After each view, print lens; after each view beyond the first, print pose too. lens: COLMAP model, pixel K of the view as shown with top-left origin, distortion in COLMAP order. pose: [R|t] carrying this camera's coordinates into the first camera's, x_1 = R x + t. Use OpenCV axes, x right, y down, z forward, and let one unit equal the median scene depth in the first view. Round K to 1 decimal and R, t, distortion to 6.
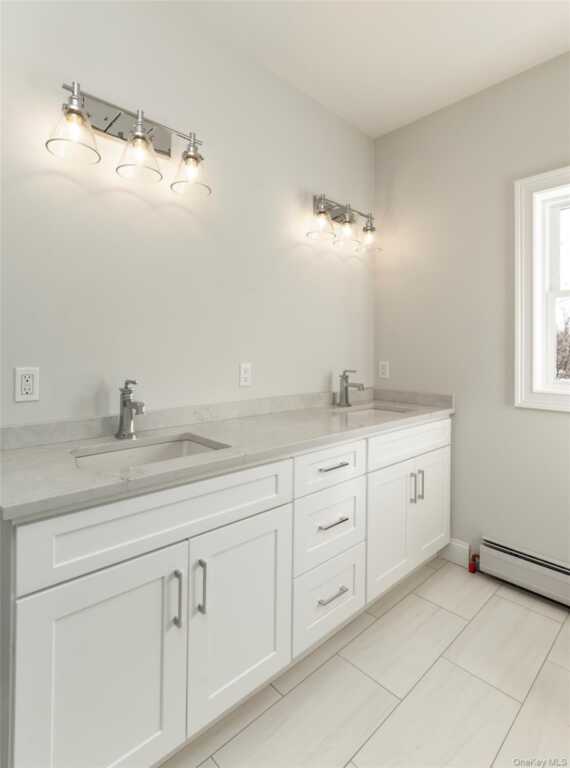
lens RADIAL K [[365.6, 0, 283.7], [0, 365.6, 353.5], [0, 0, 1]] dist [-0.001933, -0.000399]
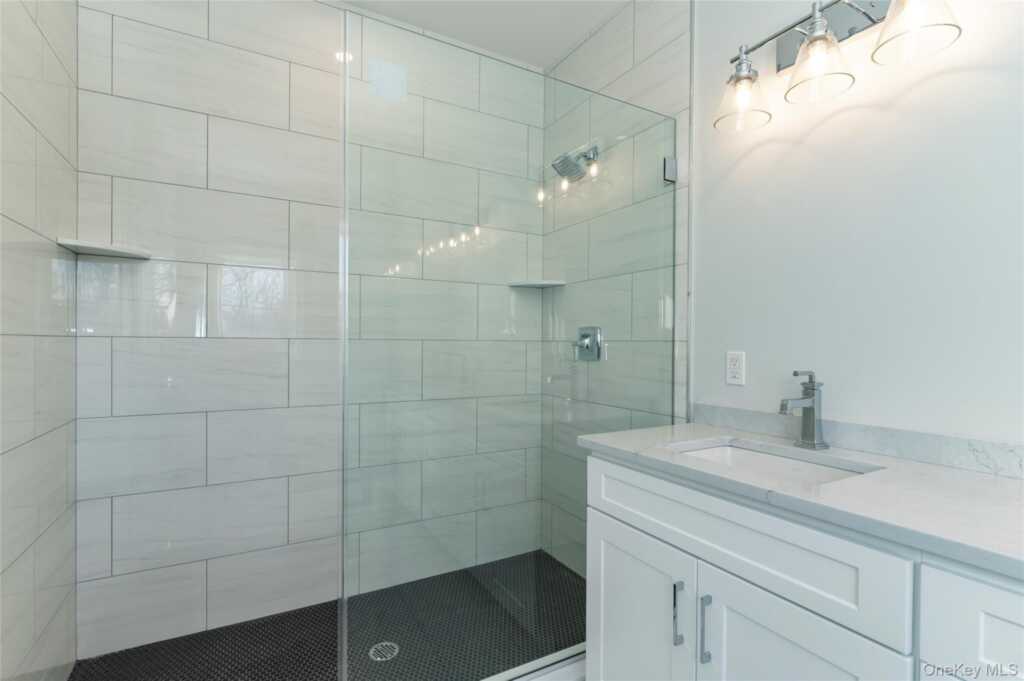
lens RADIAL K [[490.1, 0, 511.0], [0, 490.1, 345.9], [0, 0, 1]] dist [-0.000087, -0.000201]
pose [[-0.205232, 0.011684, -0.978644, 0.785543], [0.000309, 0.999929, 0.011874, 0.006488], [0.978713, 0.002134, -0.205221, 0.688479]]
